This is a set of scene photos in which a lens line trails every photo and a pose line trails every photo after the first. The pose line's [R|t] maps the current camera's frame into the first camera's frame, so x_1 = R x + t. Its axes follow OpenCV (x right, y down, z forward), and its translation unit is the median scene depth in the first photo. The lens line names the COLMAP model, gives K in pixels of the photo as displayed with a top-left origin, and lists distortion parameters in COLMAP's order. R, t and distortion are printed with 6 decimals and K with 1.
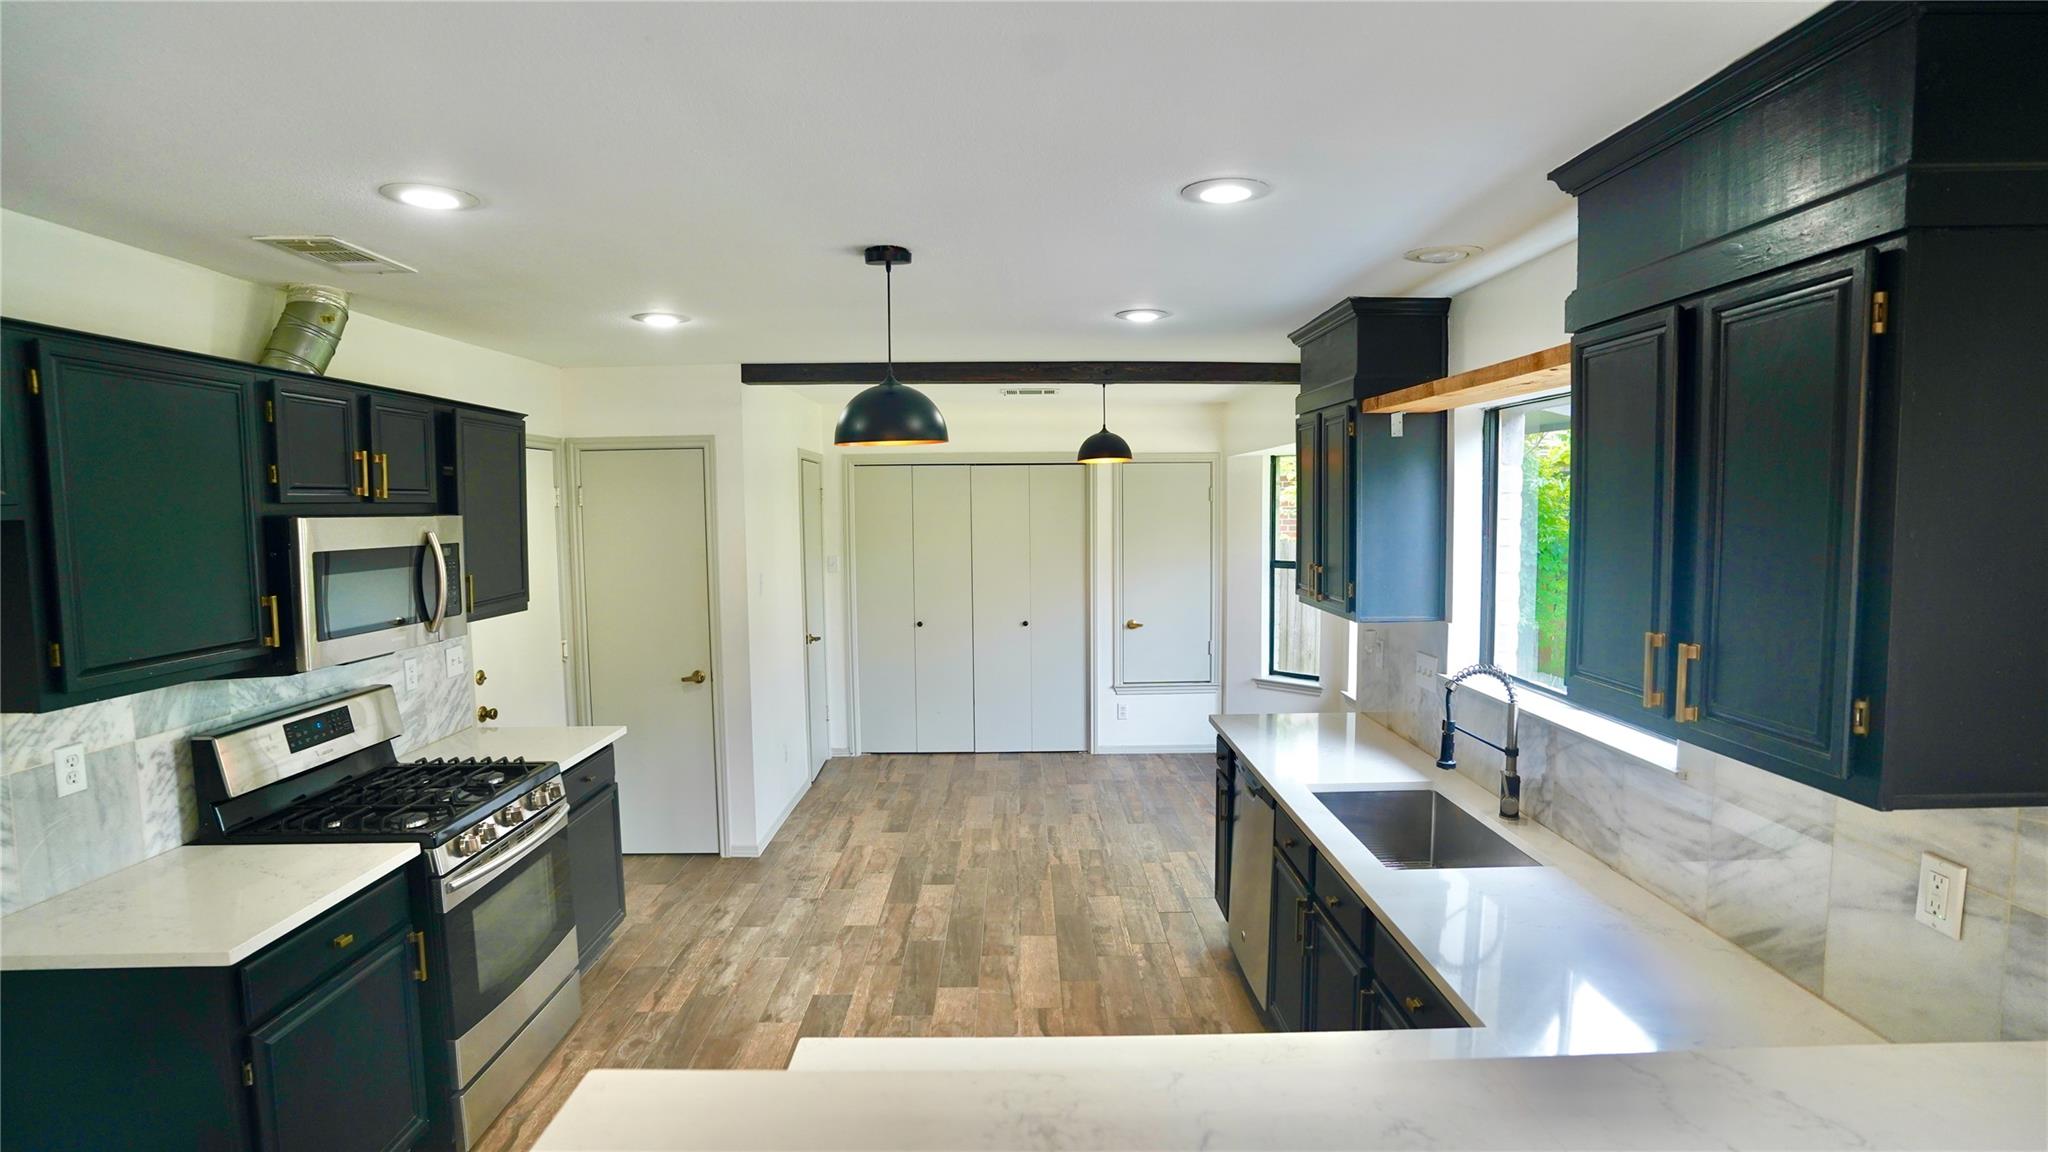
lens RADIAL K [[1006.1, 0, 1032.9], [0, 1006.1, 580.8], [0, 0, 1]] dist [-0.082265, 0.039047]
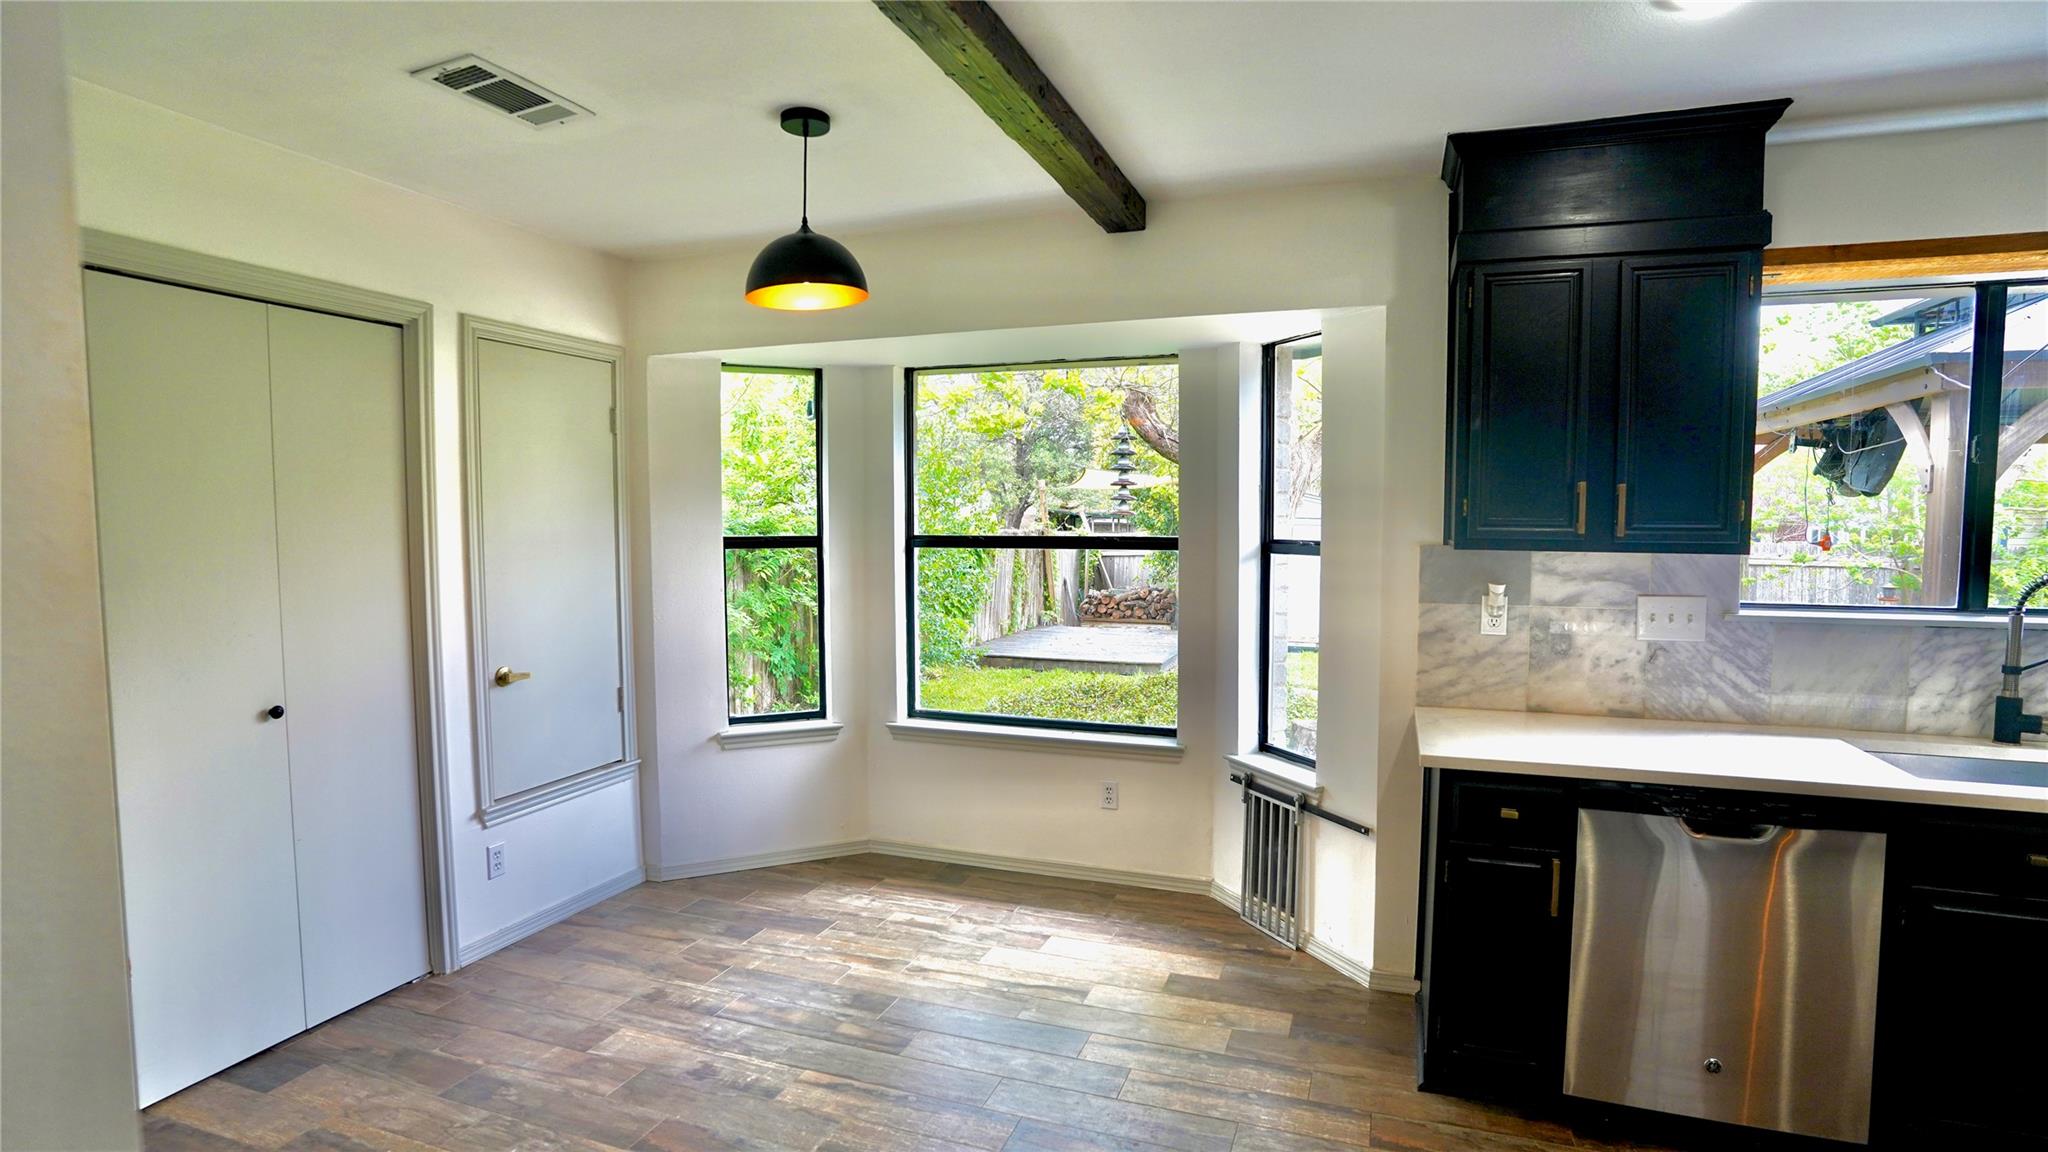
lens RADIAL K [[1006.1, 0, 1032.9], [0, 1006.1, 580.8], [0, 0, 1]] dist [-0.082265, 0.039047]
pose [[0.349332, -0.053601, 0.935465, -0.494414], [0.070170, 0.997056, 0.030927, 0.002006], [-0.934368, 0.054838, 0.352064, 1.166156]]
